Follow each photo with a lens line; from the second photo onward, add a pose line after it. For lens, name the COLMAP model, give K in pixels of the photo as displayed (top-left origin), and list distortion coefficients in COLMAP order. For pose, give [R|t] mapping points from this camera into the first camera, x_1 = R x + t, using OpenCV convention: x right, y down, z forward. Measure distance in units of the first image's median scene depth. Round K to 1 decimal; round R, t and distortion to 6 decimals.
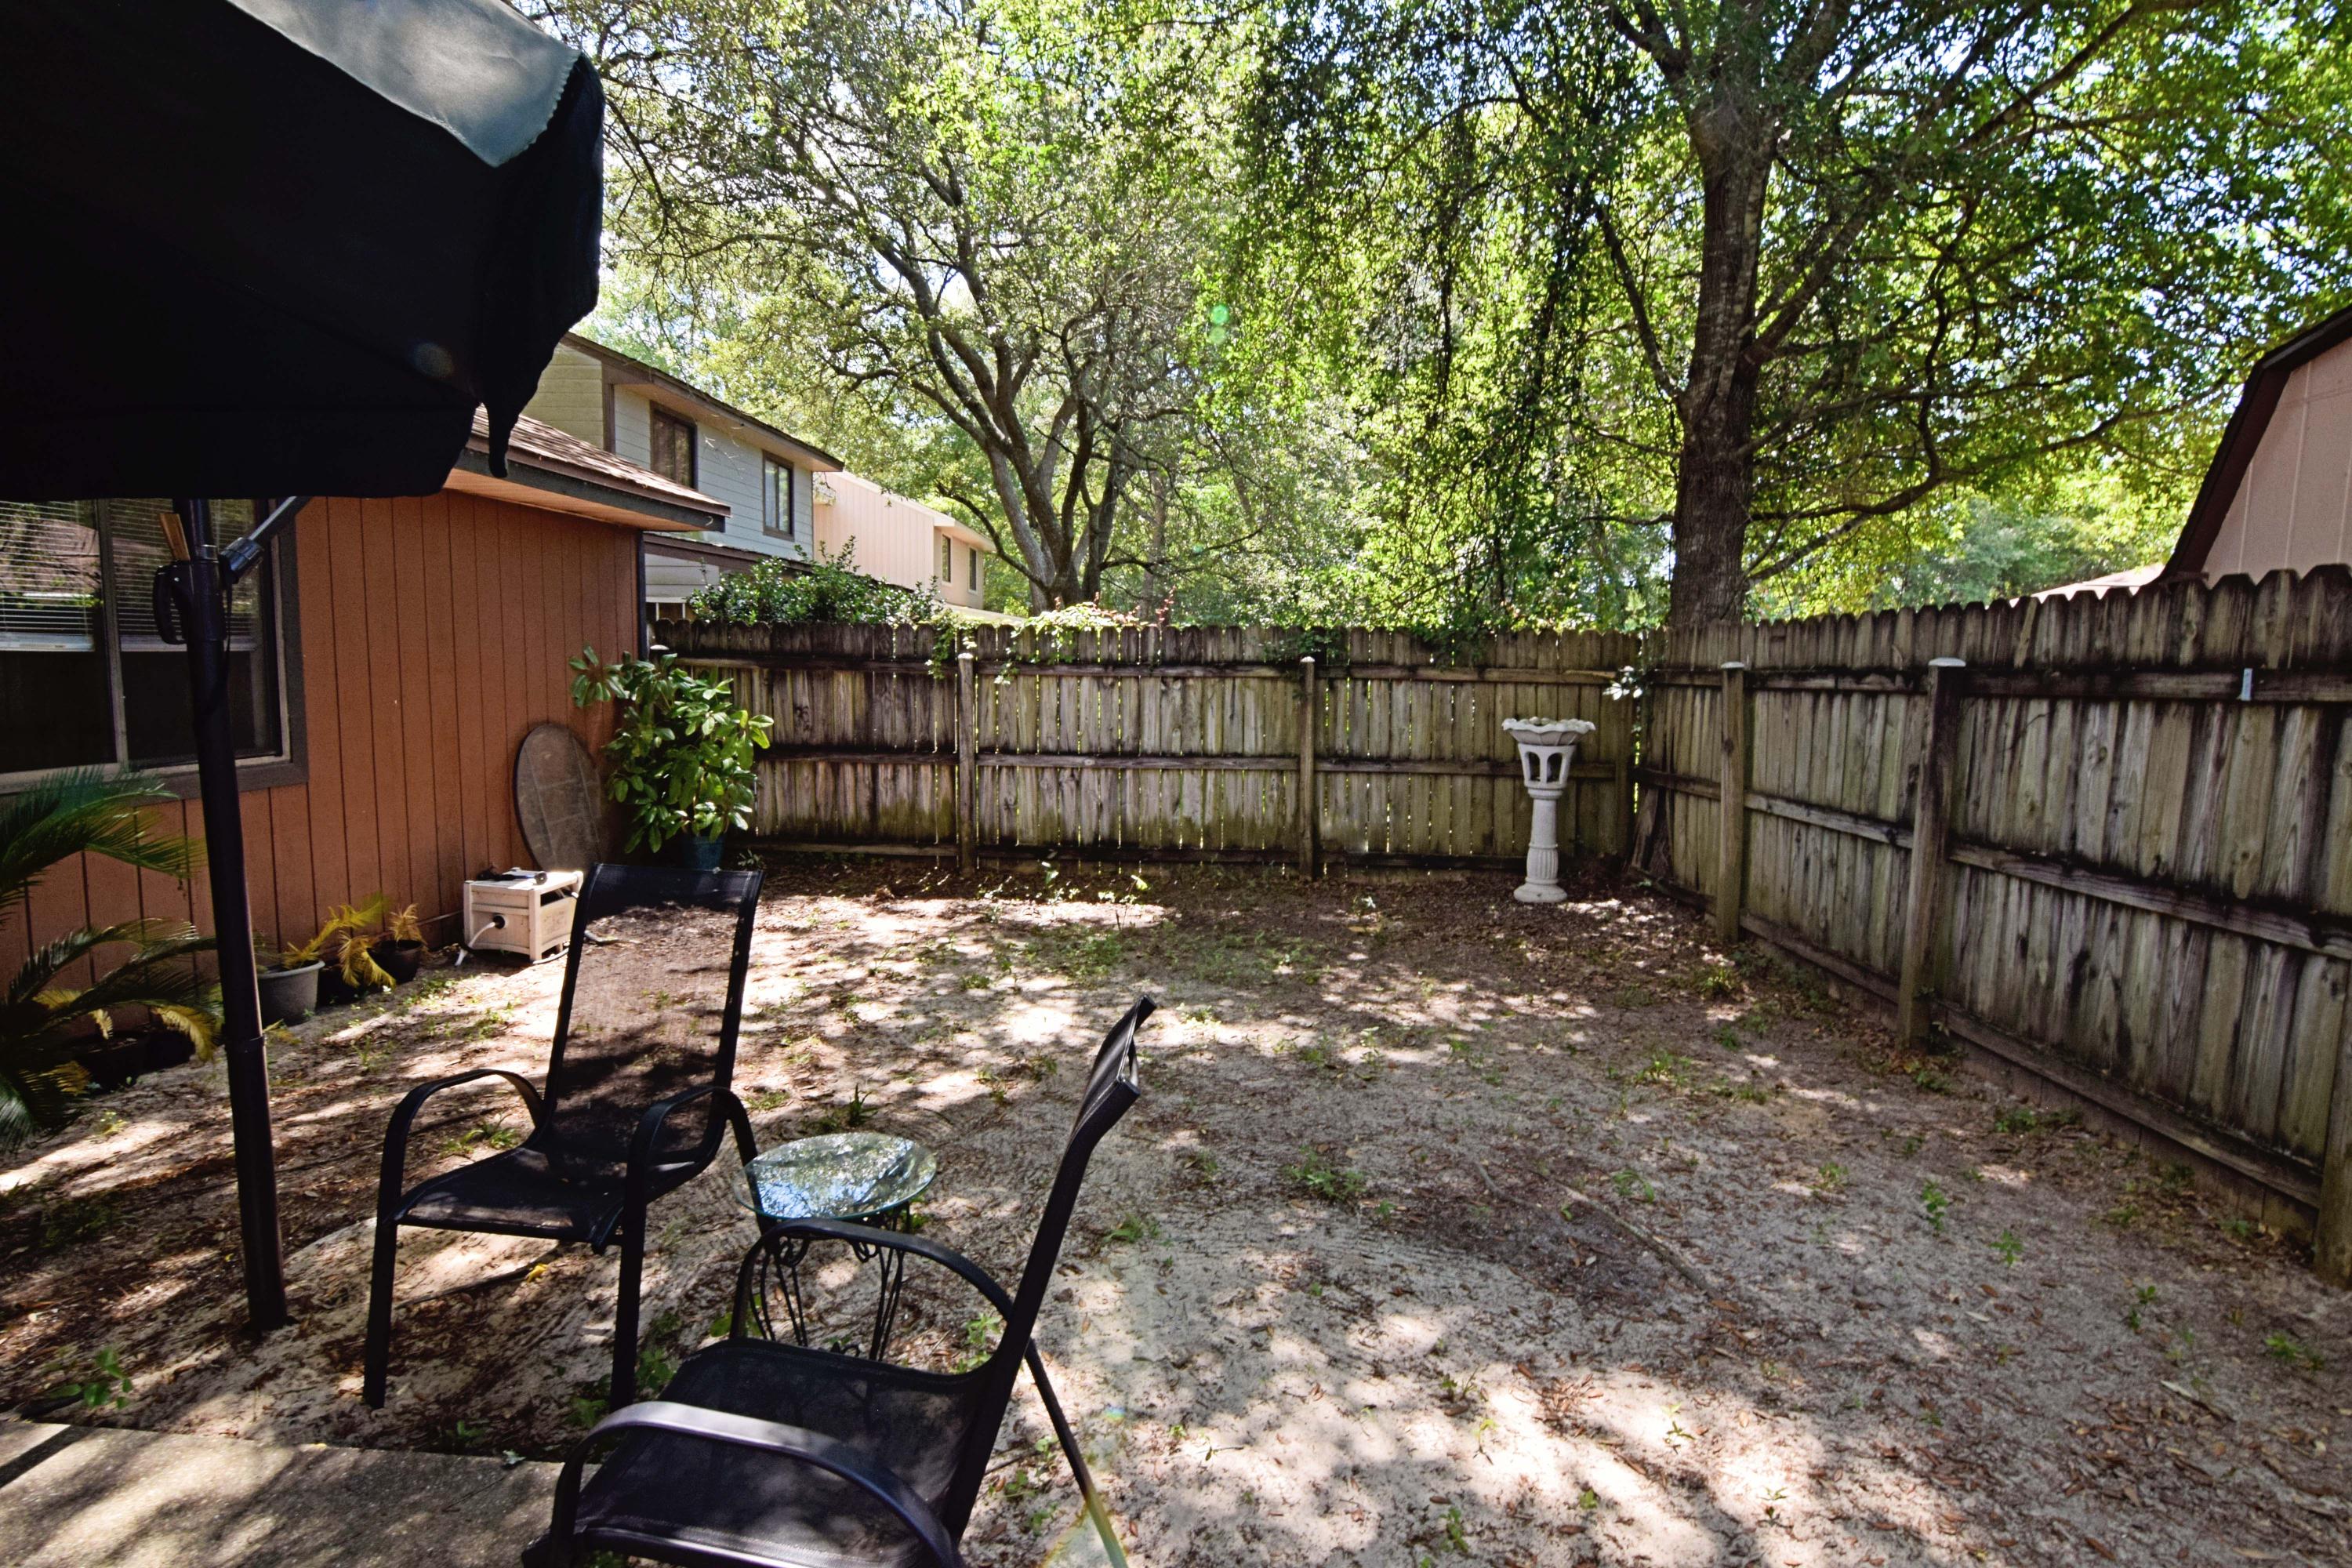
lens RADIAL K [[1151.1, 0, 1180.0], [0, 1151.1, 790.1], [0, 0, 1]] dist [-0.029520, 0.009769]
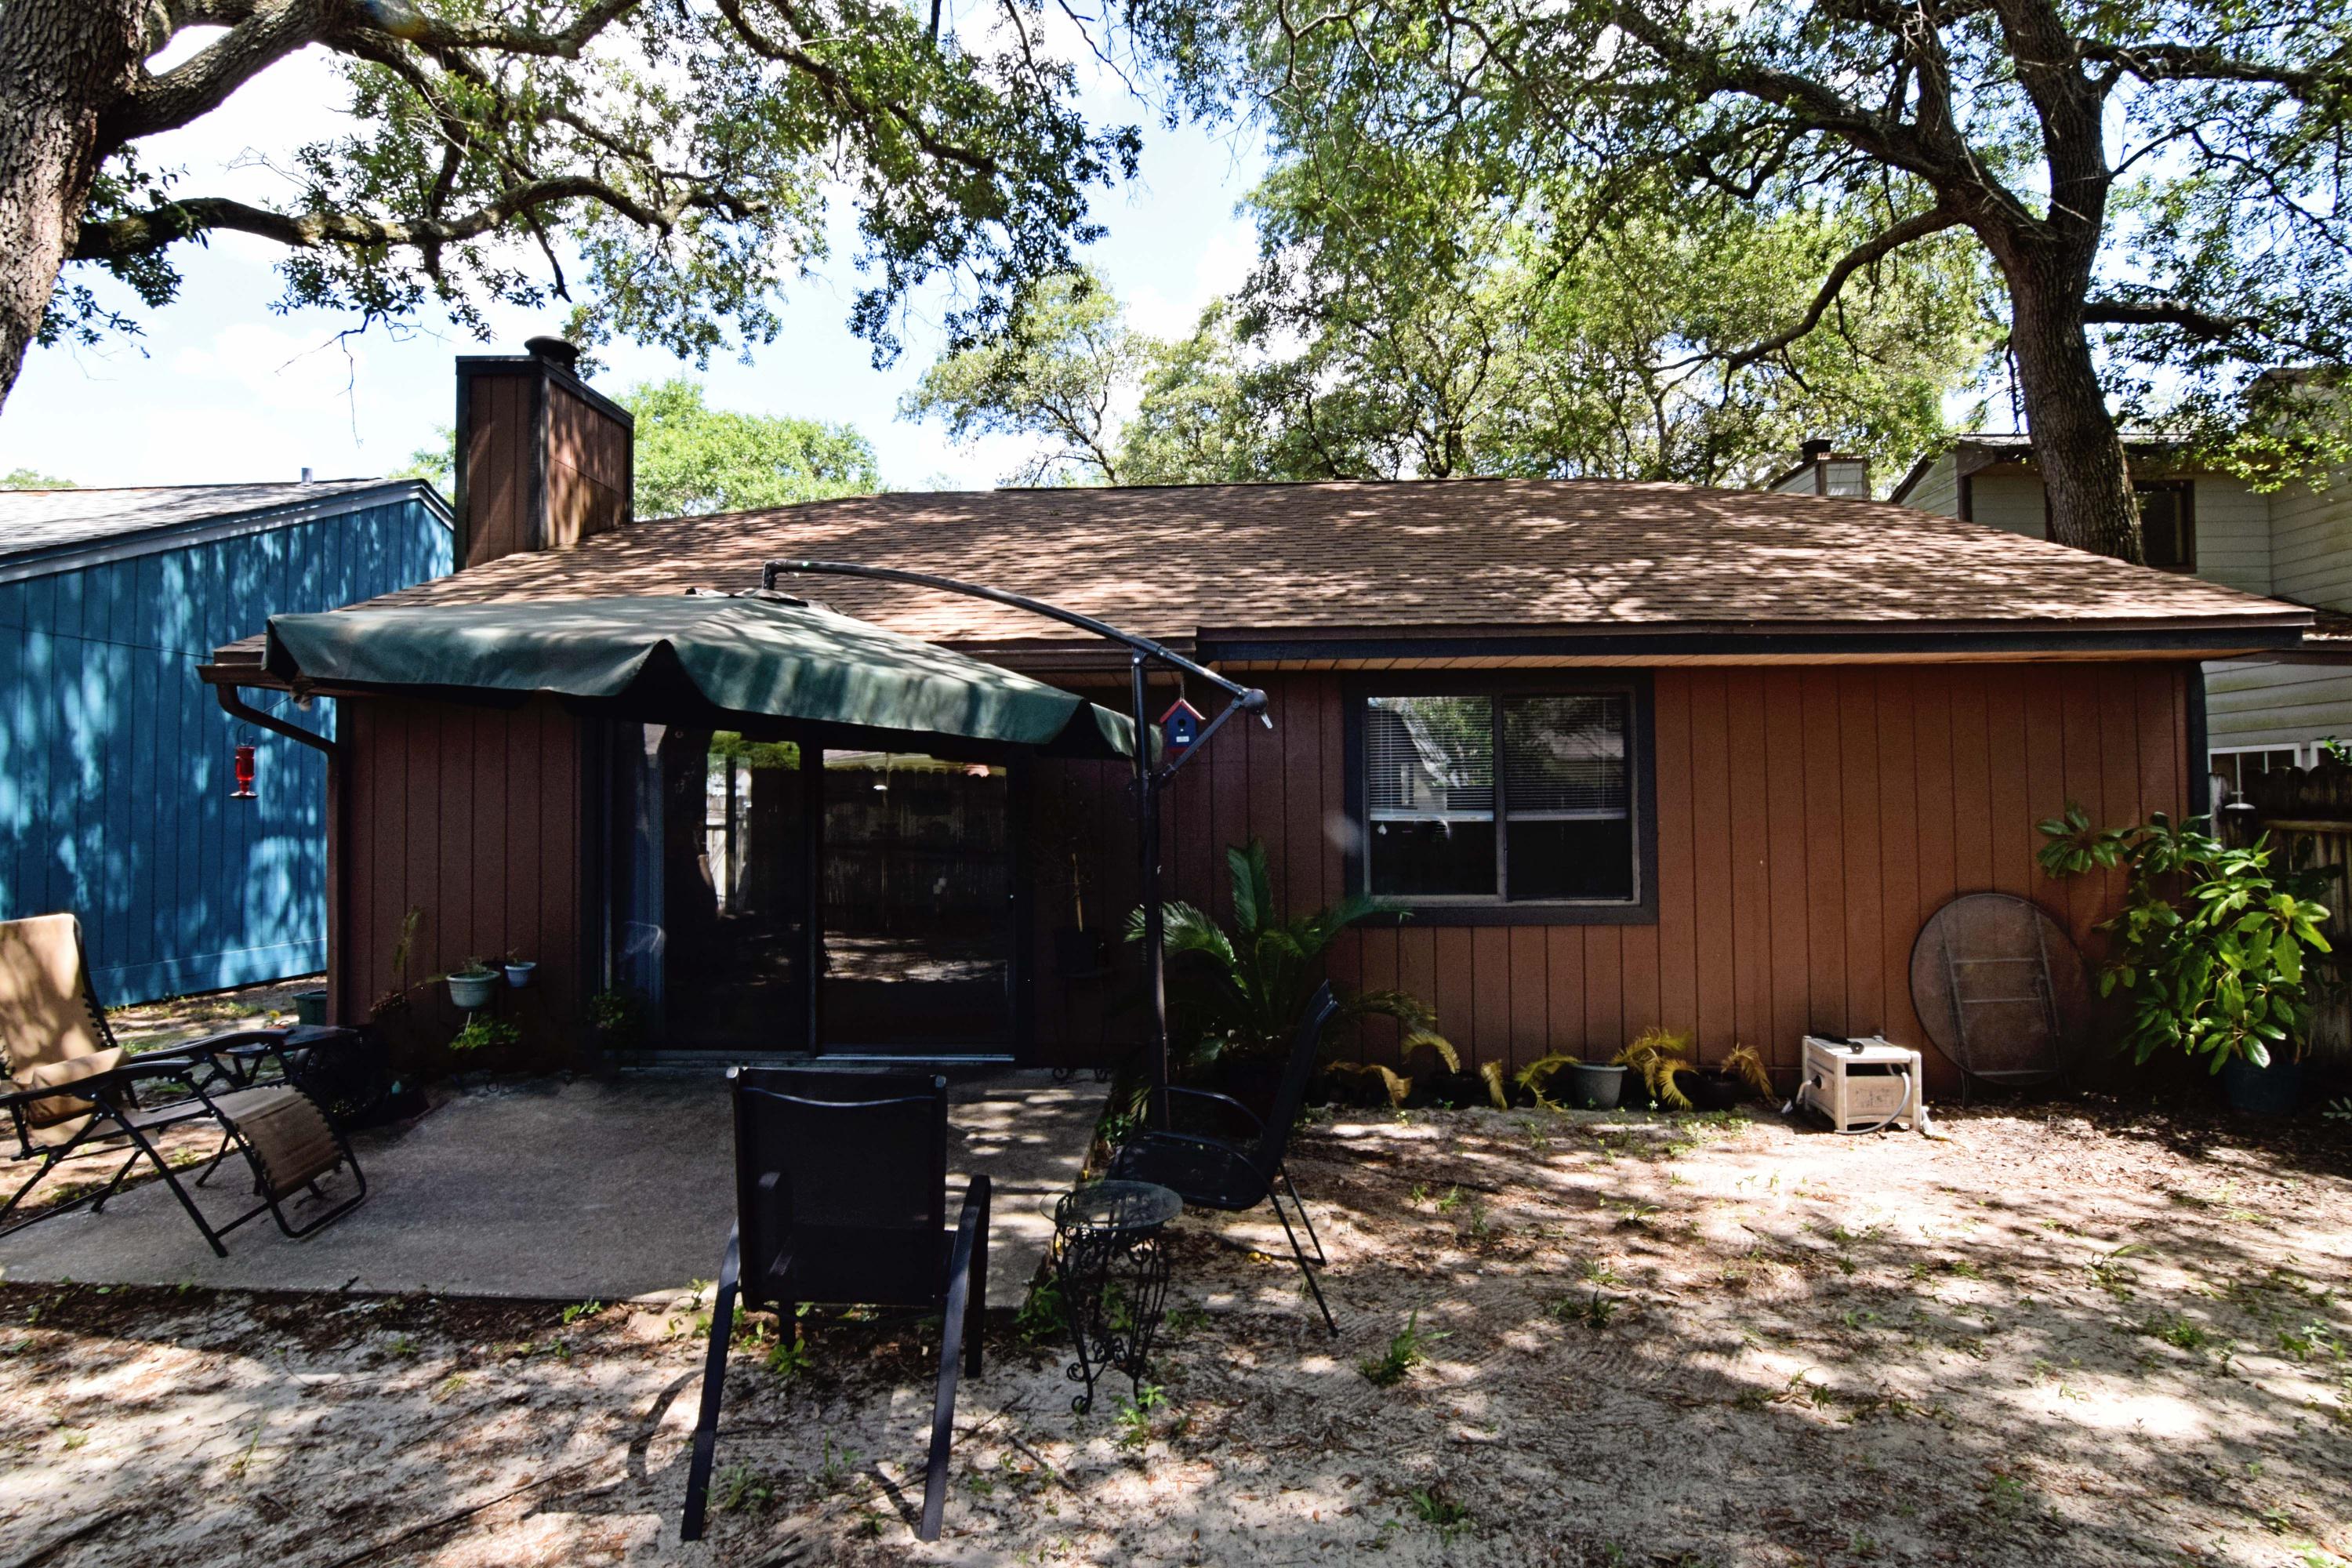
lens RADIAL K [[1151.1, 0, 1184.6], [0, 1151.1, 783.2], [0, 0, 1]] dist [-0.029520, 0.009769]
pose [[0.007850, -0.041736, -0.999098, 0.482202], [-0.108843, 0.993157, -0.042343, -0.049889], [0.994028, 0.109077, 0.003253, 0.455231]]
